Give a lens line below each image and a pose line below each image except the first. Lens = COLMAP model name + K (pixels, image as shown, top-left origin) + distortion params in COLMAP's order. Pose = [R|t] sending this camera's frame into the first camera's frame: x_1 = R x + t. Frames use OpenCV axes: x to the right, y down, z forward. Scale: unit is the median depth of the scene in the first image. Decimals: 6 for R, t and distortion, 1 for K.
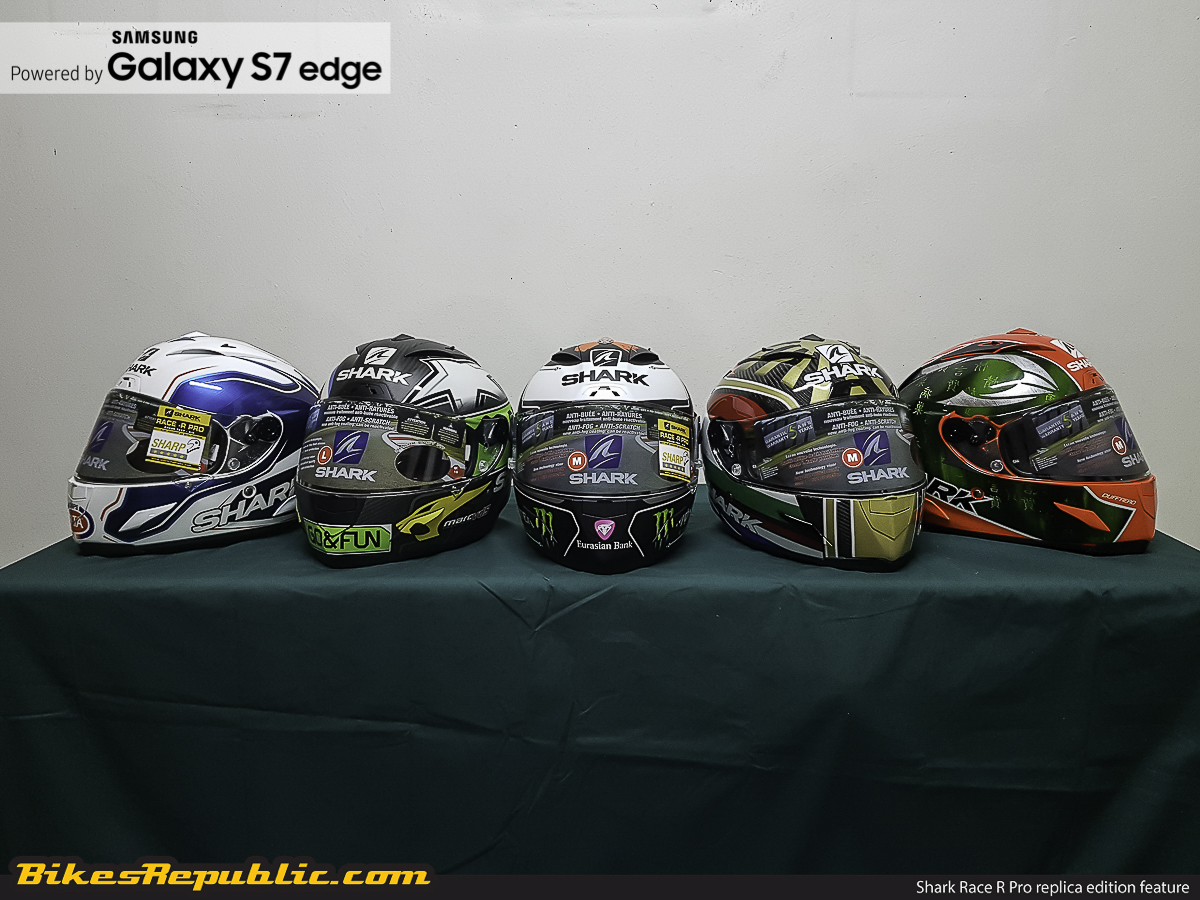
lens RADIAL K [[1051.9, 0, 563.0], [0, 1051.9, 470.7], [0, 0, 1]] dist [0.149877, -0.003342]
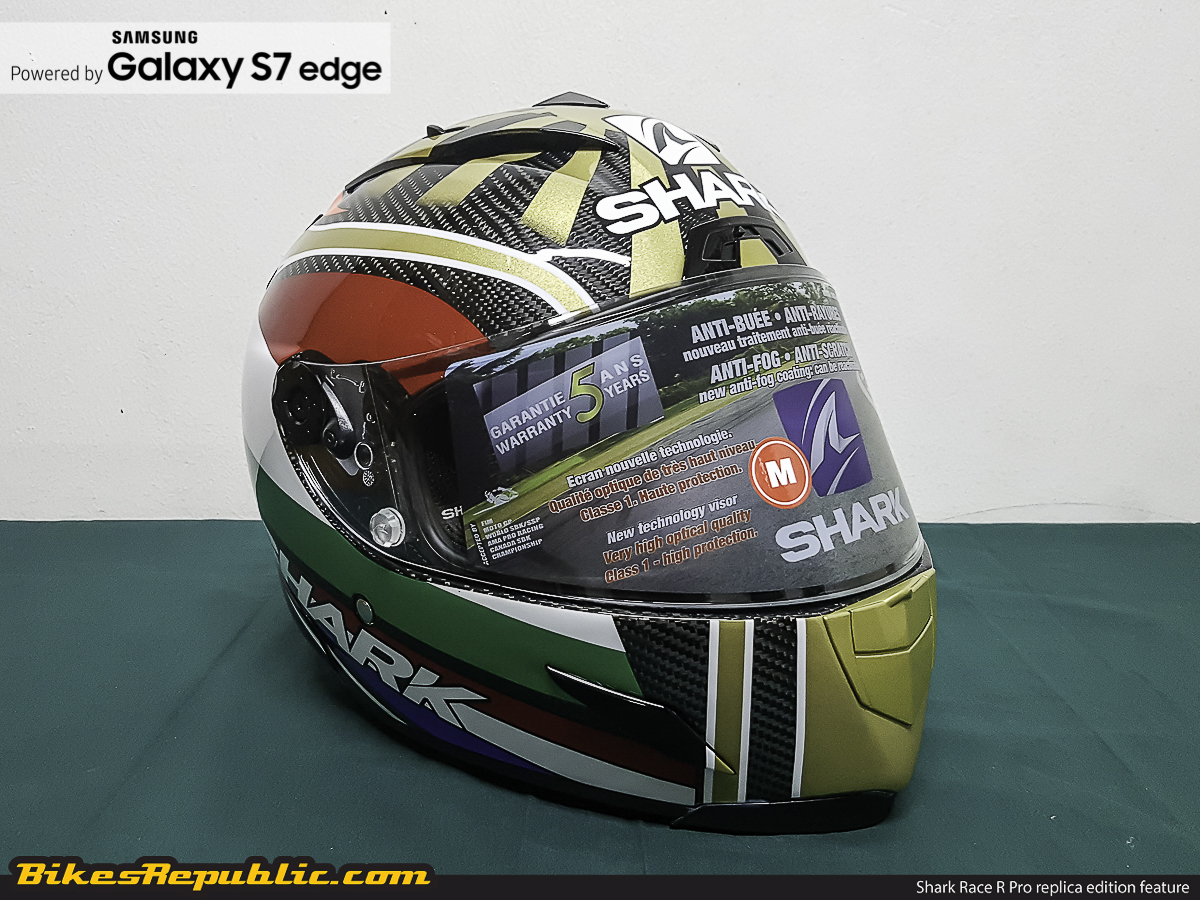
lens RADIAL K [[1051.9, 0, 563.0], [0, 1051.9, 470.7], [0, 0, 1]] dist [0.149877, -0.003342]
pose [[0.905729, -0.075360, 0.417104, 0.088356], [0.052632, 0.996448, 0.065743, -0.034325], [-0.420577, -0.037593, 0.906478, 0.725541]]
